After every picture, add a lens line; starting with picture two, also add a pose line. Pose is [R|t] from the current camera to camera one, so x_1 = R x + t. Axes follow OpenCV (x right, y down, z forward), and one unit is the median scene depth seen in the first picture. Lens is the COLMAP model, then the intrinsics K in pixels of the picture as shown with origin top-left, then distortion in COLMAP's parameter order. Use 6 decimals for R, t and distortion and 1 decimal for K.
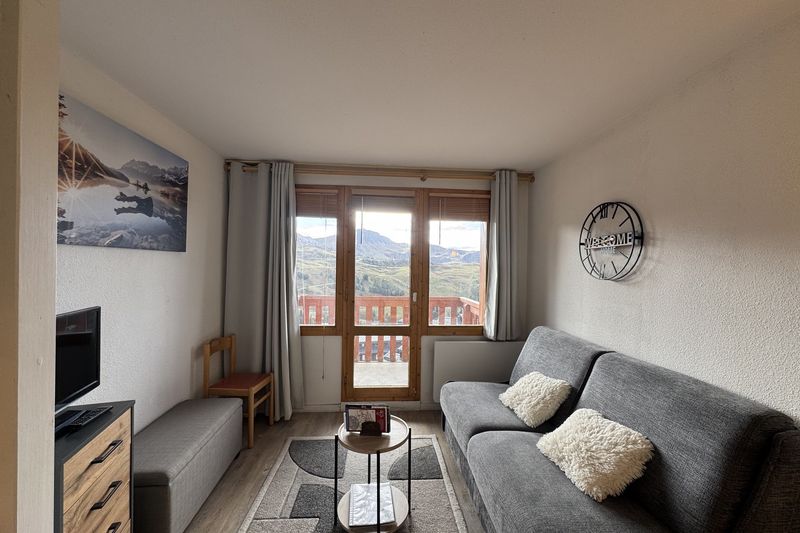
lens RADIAL K [[318.0, 0, 401.3], [0, 318.0, 267.4], [0, 0, 1]] dist [-0.004713, 0.000547]
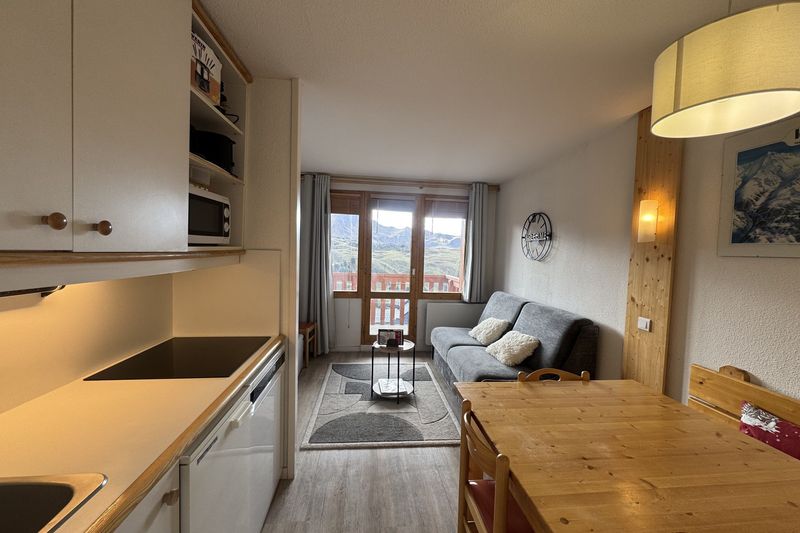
lens RADIAL K [[318.0, 0, 400.7], [0, 318.0, 268.7], [0, 0, 1]] dist [-0.004713, 0.000547]
pose [[0.999145, 0.013790, 0.038964, -0.114053], [-0.015910, 0.998380, 0.054625, 0.004723], [-0.038148, -0.055198, 0.997746, -0.653255]]
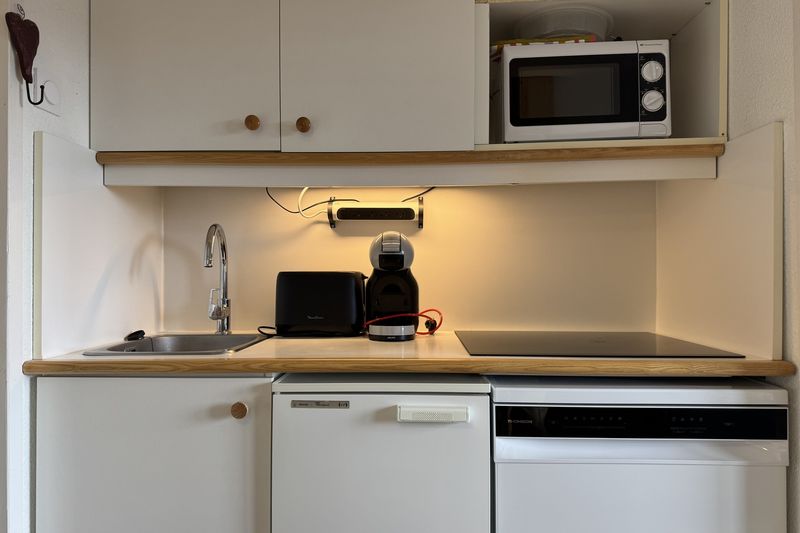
lens RADIAL K [[569.6, 0, 396.4], [0, 569.6, 264.1], [0, 0, 1]] dist [0.024566, -0.005622]
pose [[-0.110654, -0.028172, -0.993460, 0.219294], [0.003913, 0.999578, -0.028781, 0.179123], [0.993851, -0.007072, -0.110497, -0.025534]]
